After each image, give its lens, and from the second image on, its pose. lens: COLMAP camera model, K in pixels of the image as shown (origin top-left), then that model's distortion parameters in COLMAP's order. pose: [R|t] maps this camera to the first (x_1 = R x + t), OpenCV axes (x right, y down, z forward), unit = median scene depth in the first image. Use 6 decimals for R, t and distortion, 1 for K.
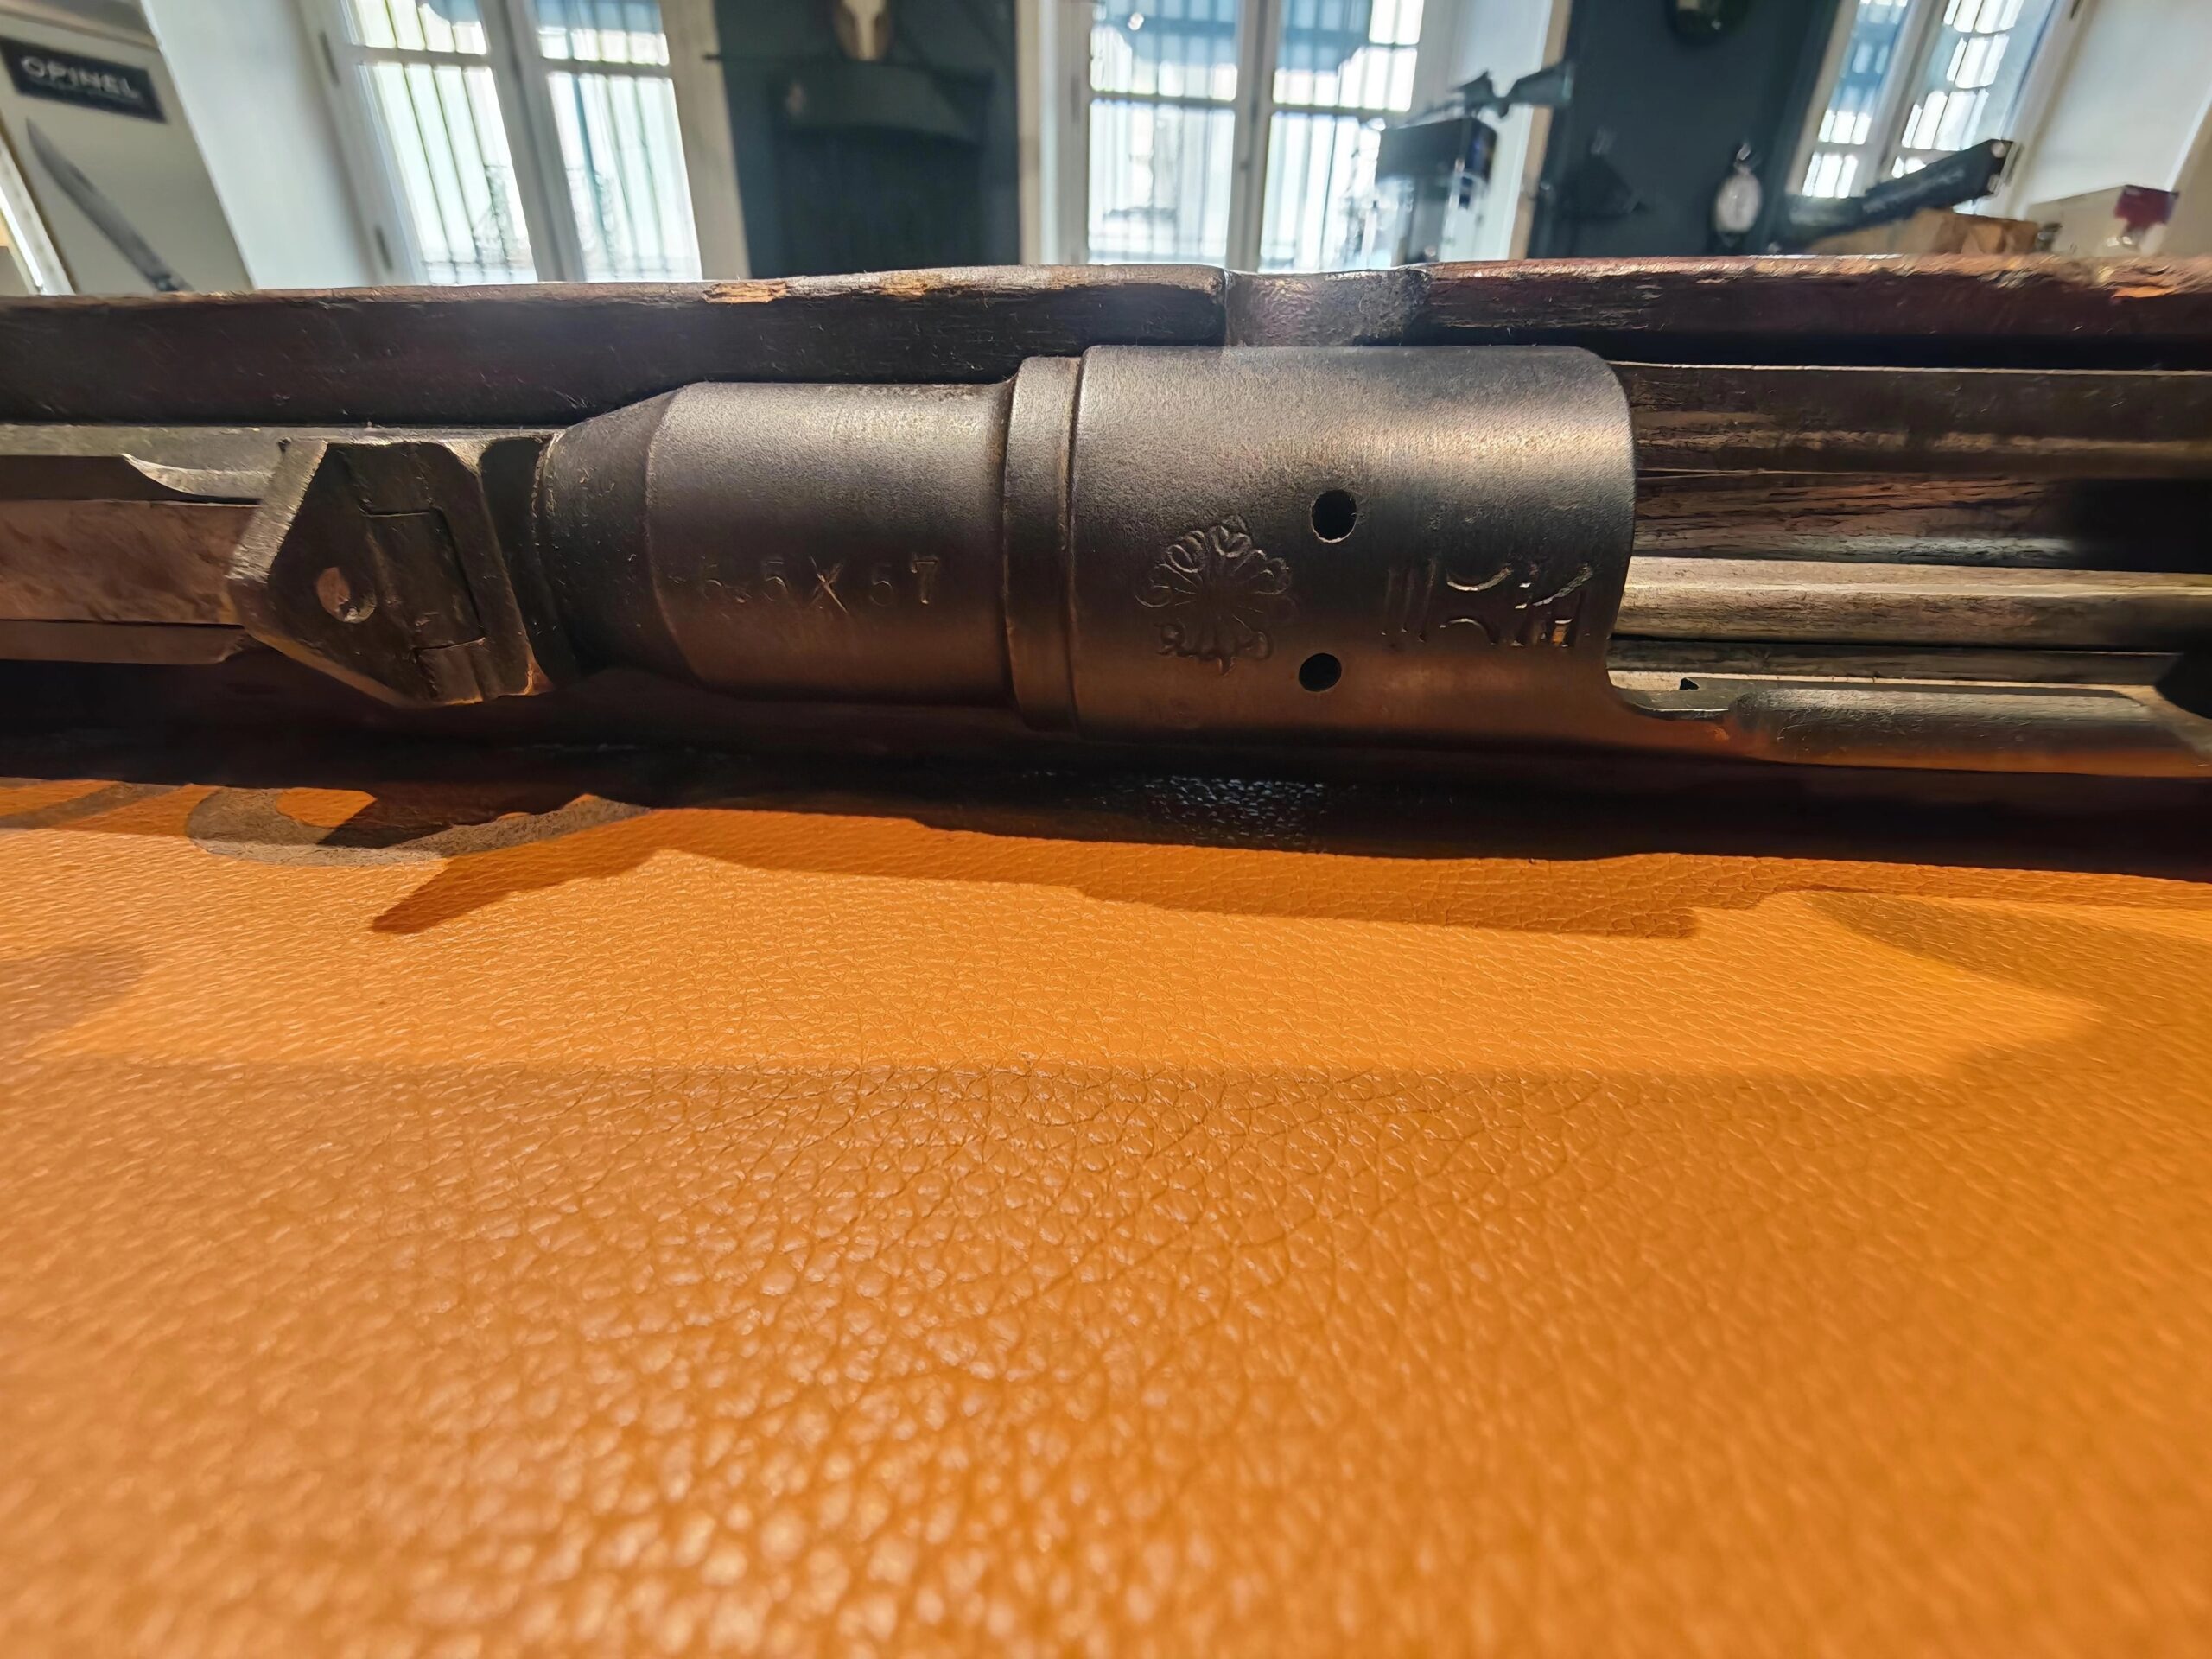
lens RADIAL K [[871.6, 0, 1116.5], [0, 871.6, 821.1], [0, 0, 1]] dist [-0.005411, 0.000977]
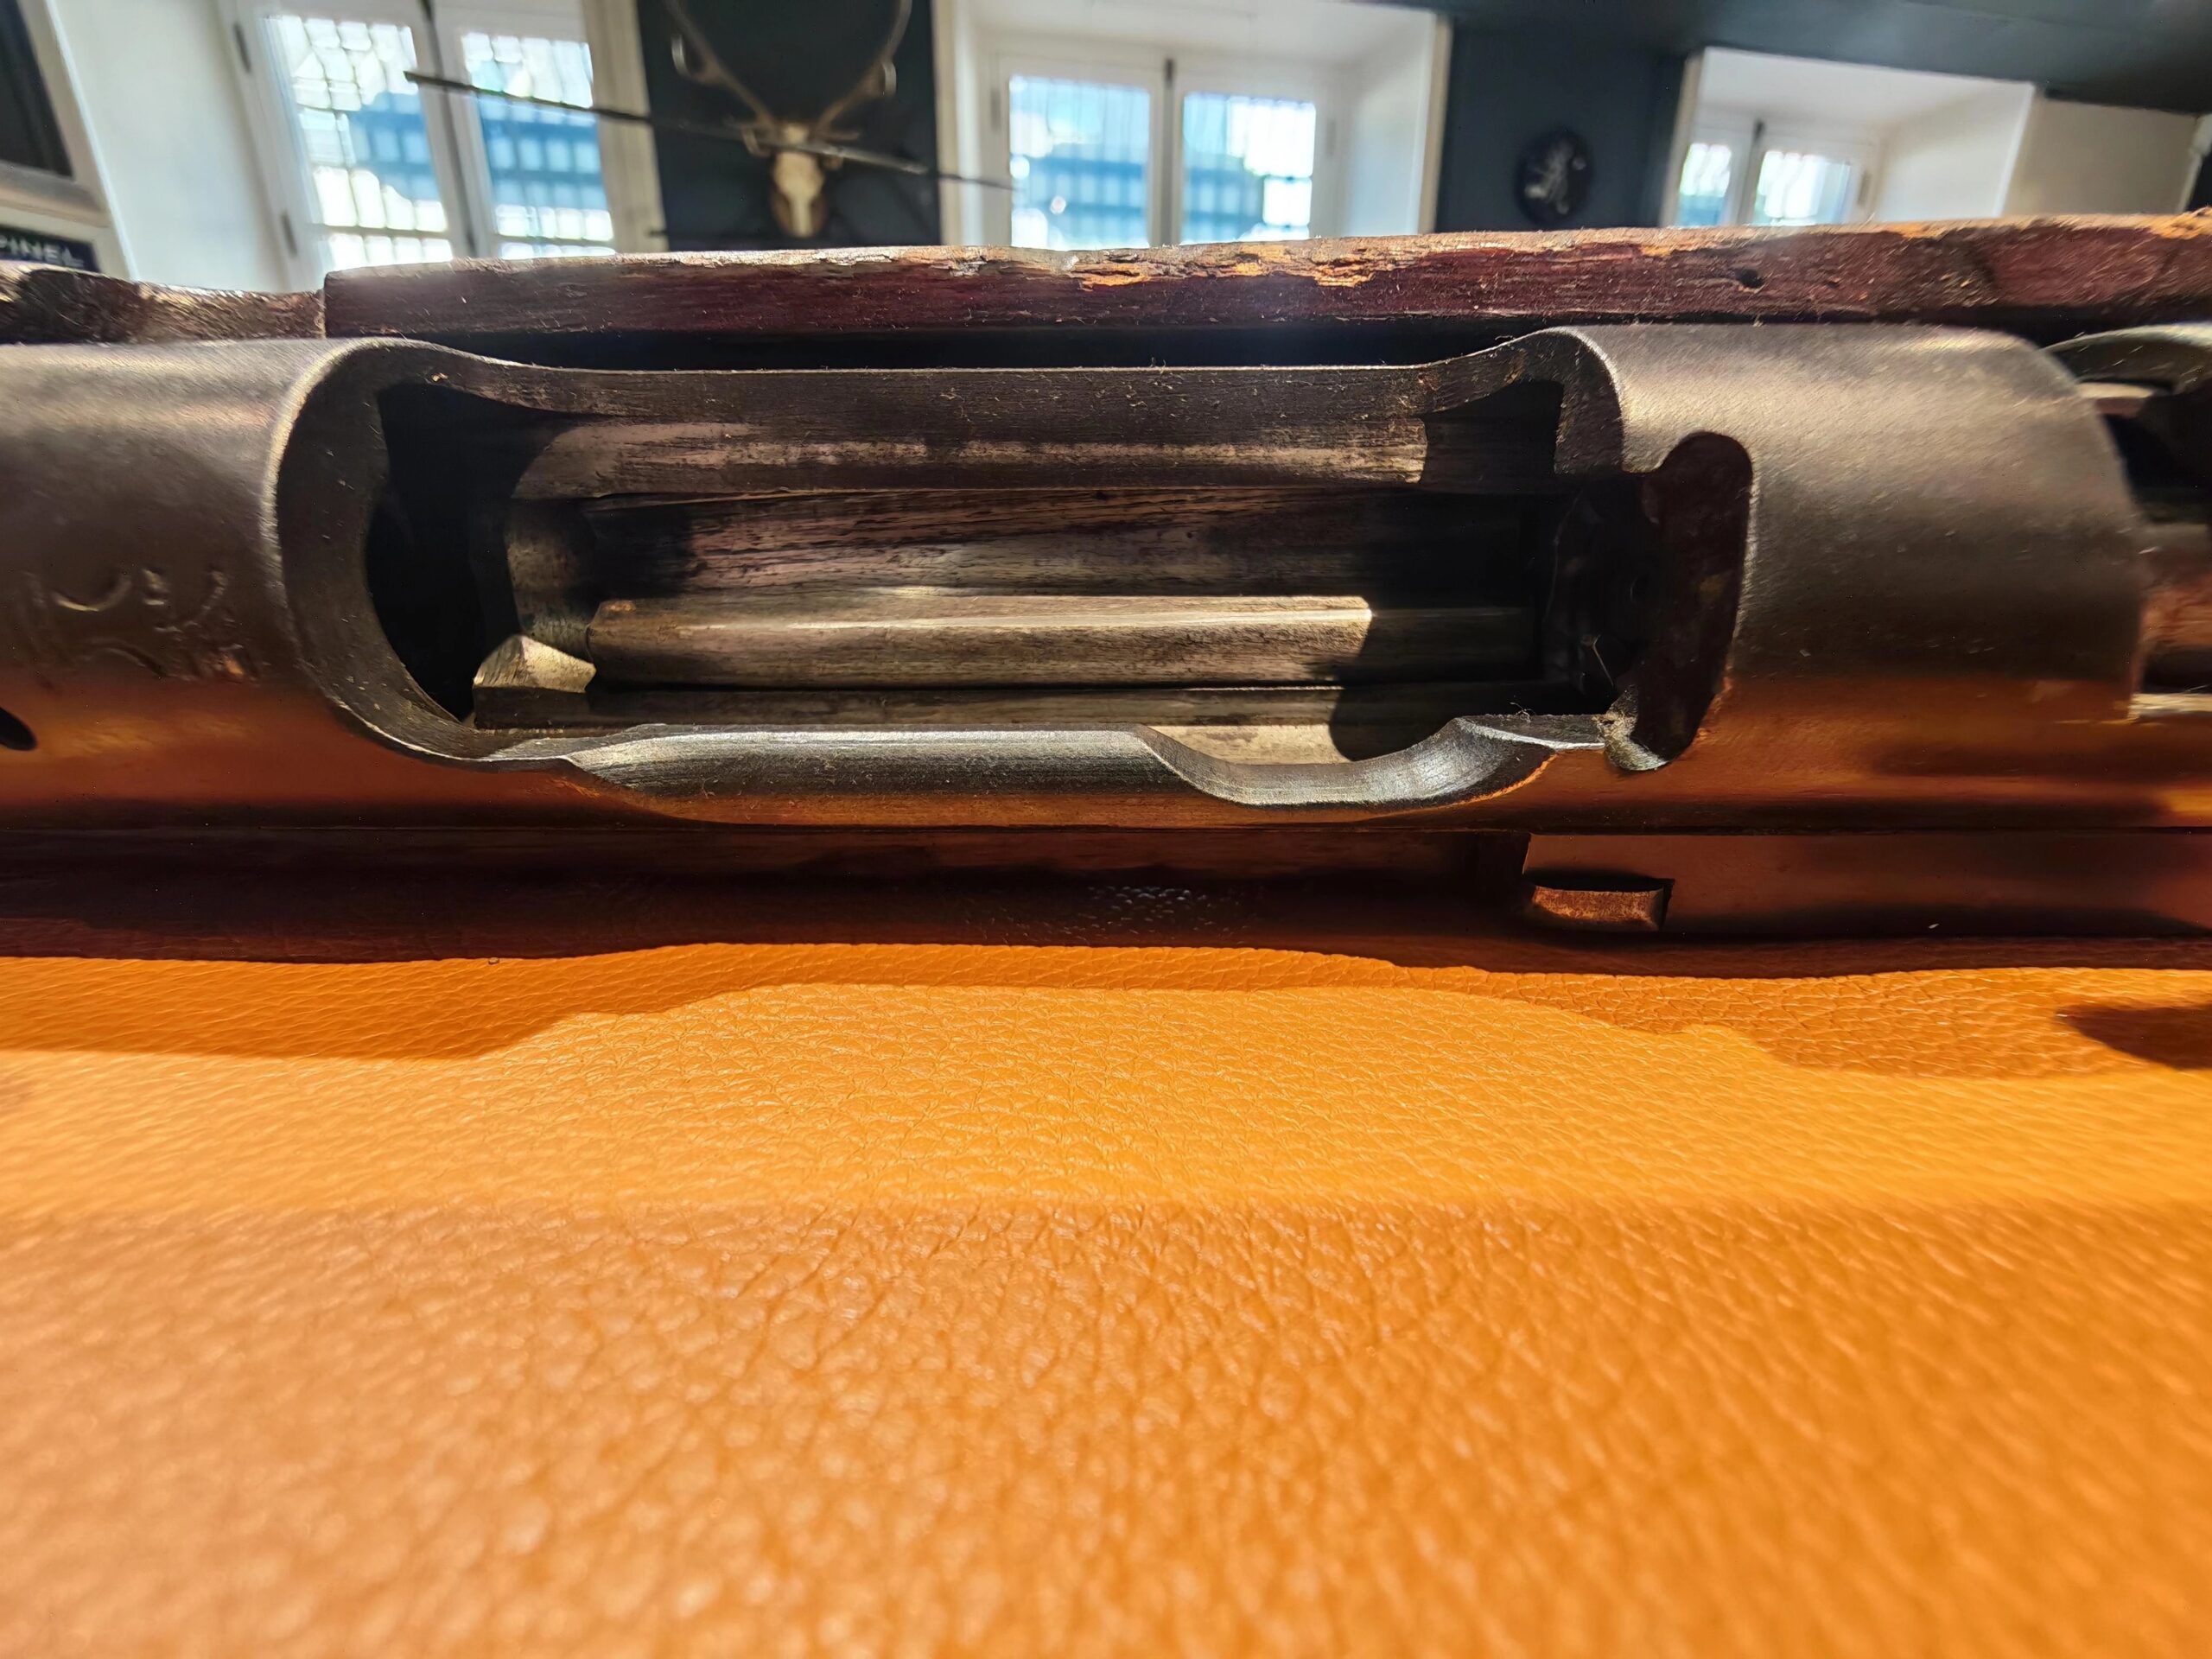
lens RADIAL K [[871.6, 0, 1124.2], [0, 871.6, 817.3], [0, 0, 1]] dist [-0.005411, 0.000977]
pose [[0.998136, -0.033464, 0.051033, 1.005658], [0.039969, 0.990404, -0.132300, 0.043917], [-0.046116, 0.134093, 0.989895, 0.172147]]
